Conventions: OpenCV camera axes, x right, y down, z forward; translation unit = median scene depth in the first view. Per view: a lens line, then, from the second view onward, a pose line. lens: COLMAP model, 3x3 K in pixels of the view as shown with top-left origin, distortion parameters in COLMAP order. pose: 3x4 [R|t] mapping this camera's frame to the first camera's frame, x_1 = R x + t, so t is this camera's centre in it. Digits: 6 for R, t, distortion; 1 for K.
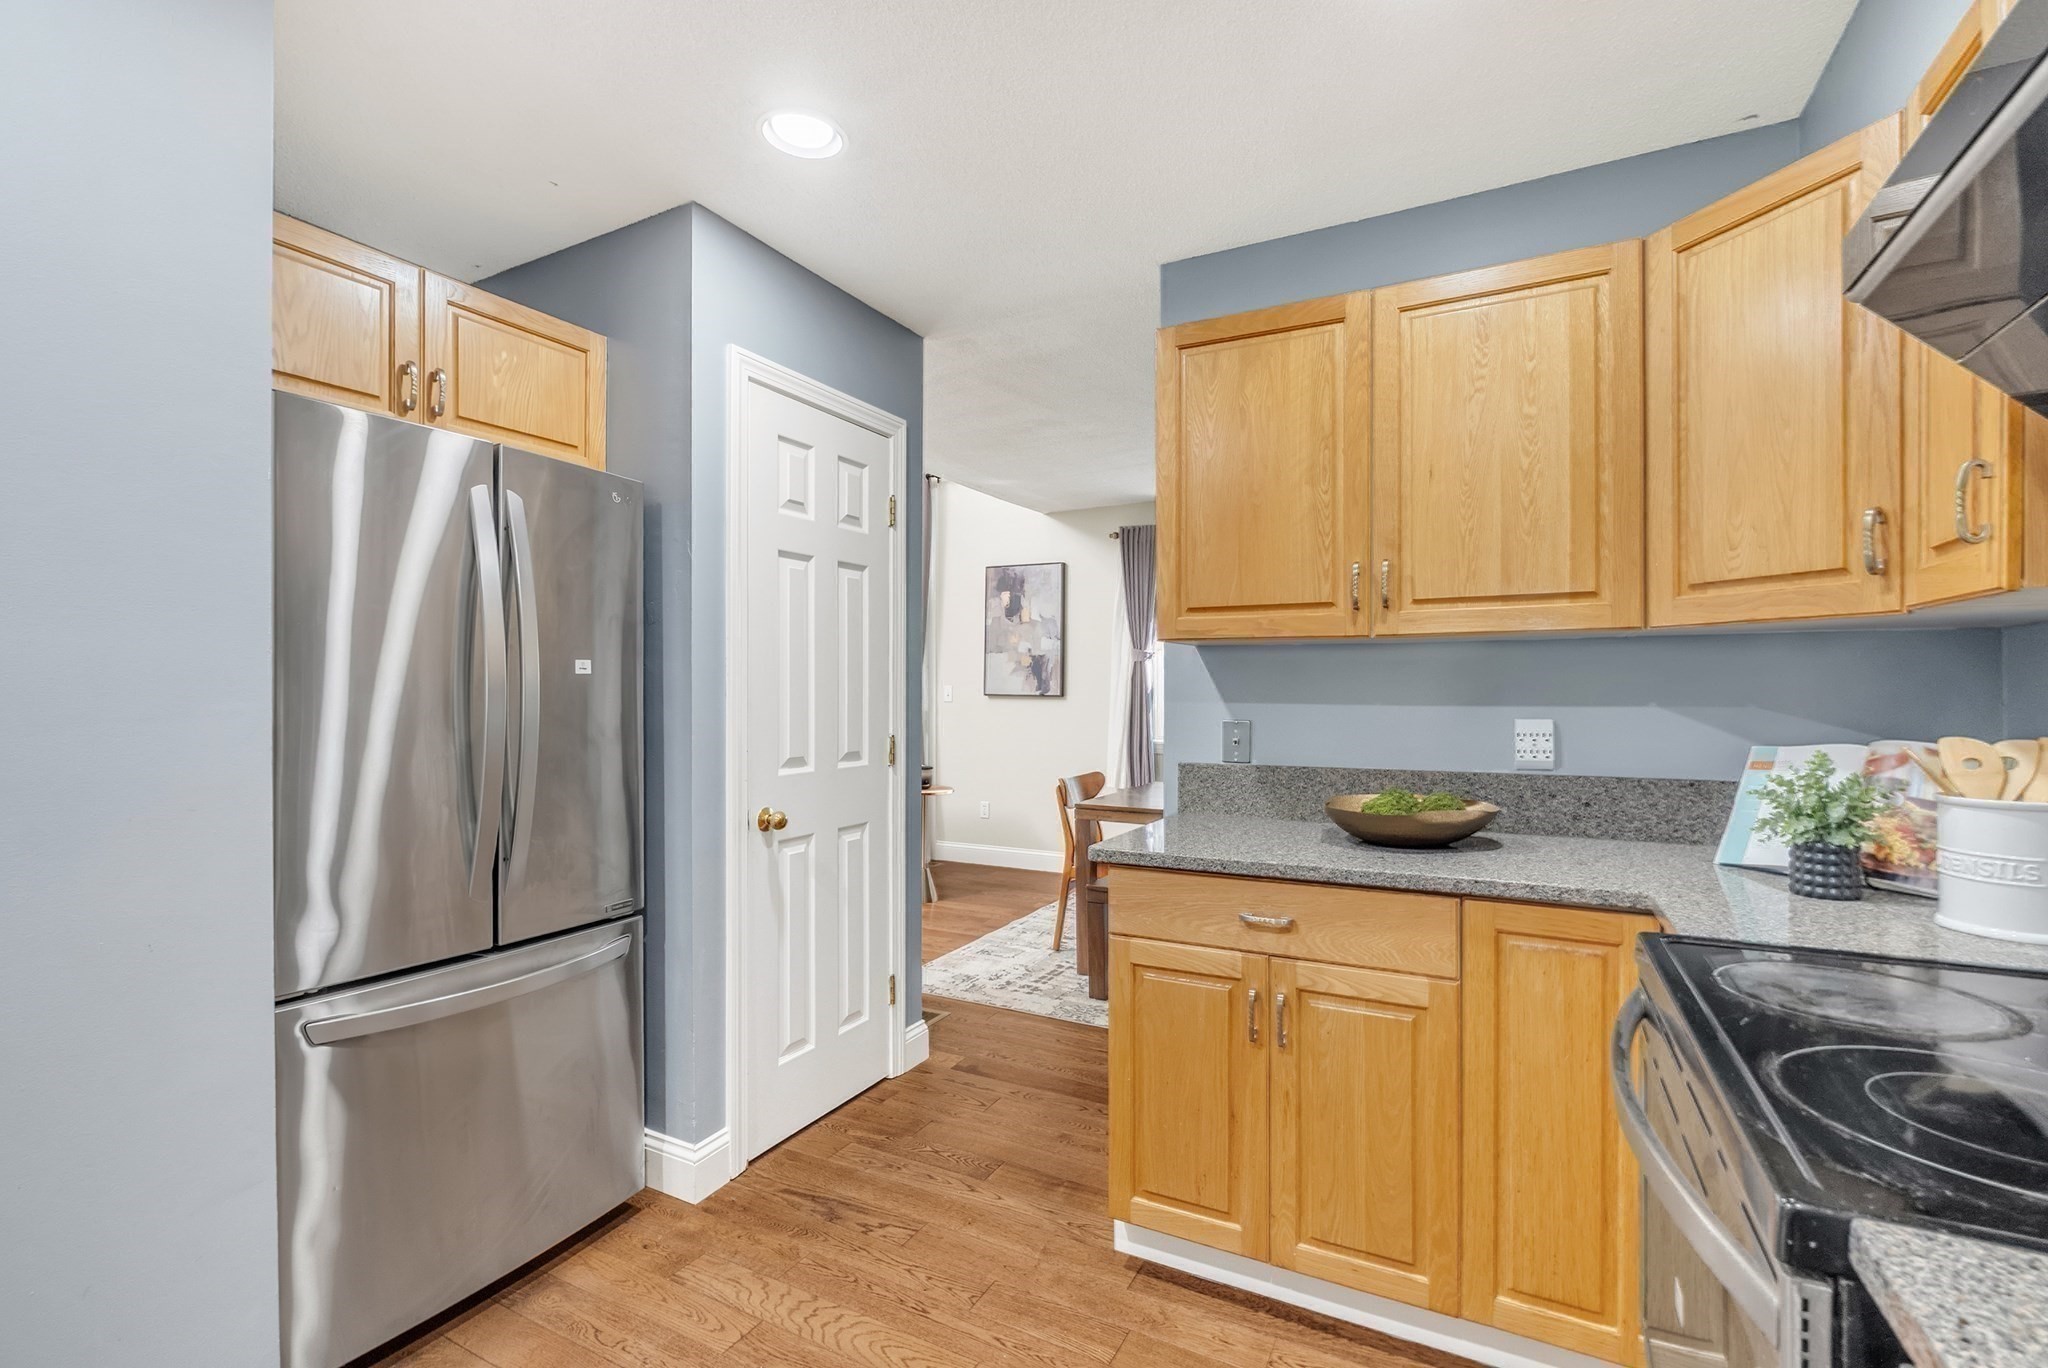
lens RADIAL K [[909.1, 0, 1035.3], [0, 909.1, 687.7], [0, 0, 1]] dist [-0.006916, 0.001568]
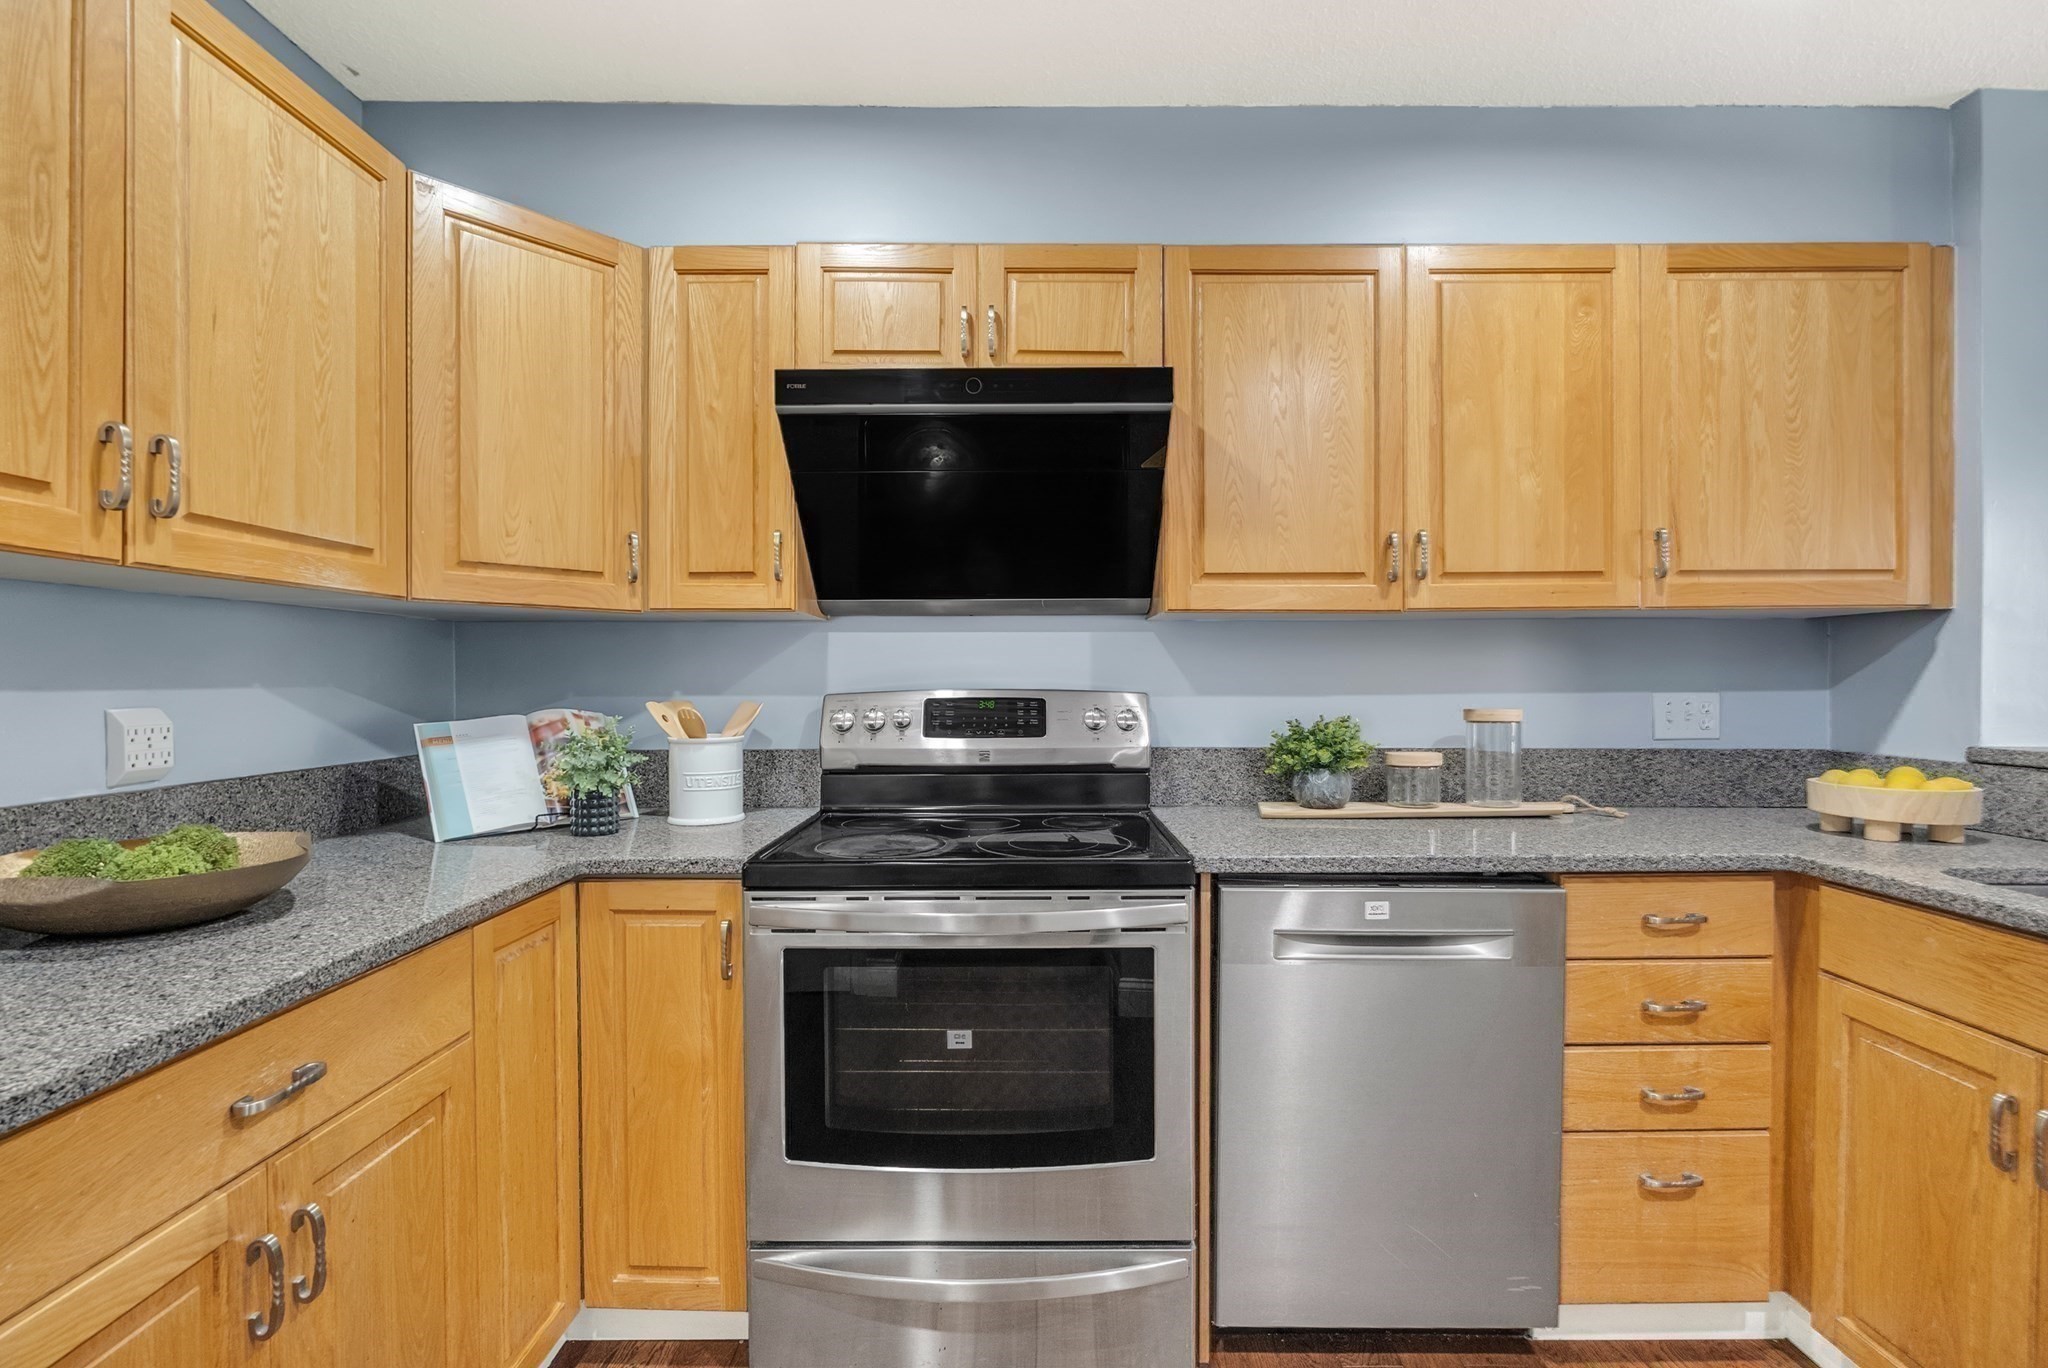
lens RADIAL K [[909.1, 0, 1024.4], [0, 909.1, 681.1], [0, 0, 1]] dist [-0.006916, 0.001568]
pose [[-0.450954, 0.000207, 0.892547, -0.386546], [0.000093, 1.000000, -0.000185, 0.016139], [-0.892547, -0.000001, -0.450954, 0.793816]]
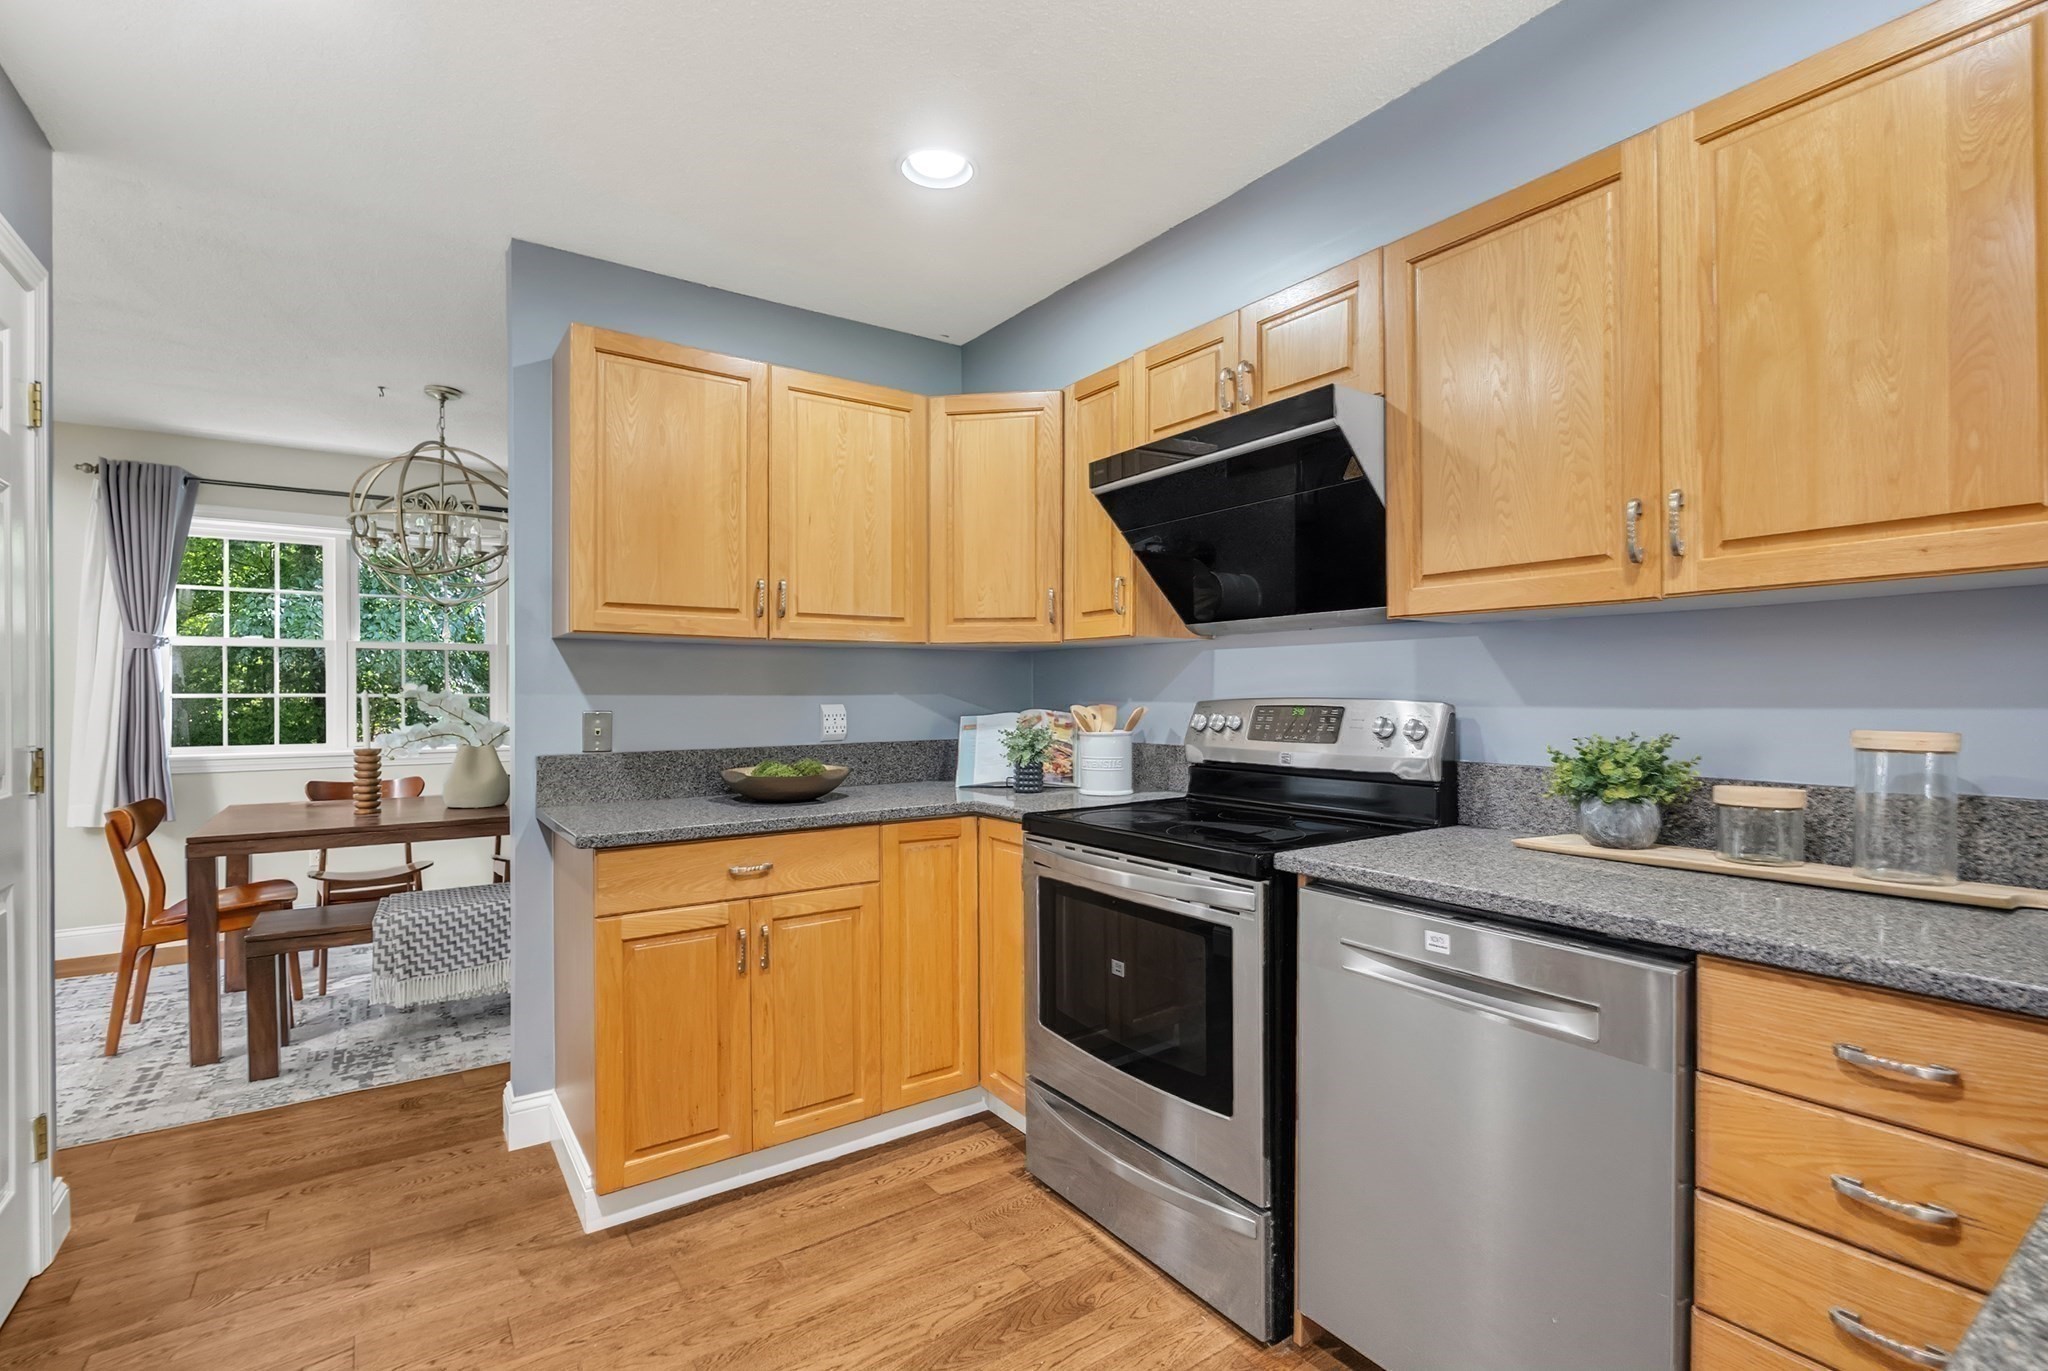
lens RADIAL K [[909.1, 0, 1030.8], [0, 909.1, 688.7], [0, 0, 1]] dist [-0.006916, 0.001568]
pose [[0.459180, 0.003386, 0.888337, -0.607956], [0.000510, 0.999992, -0.004075, 0.018514], [-0.888343, 0.002324, 0.459175, 0.102478]]
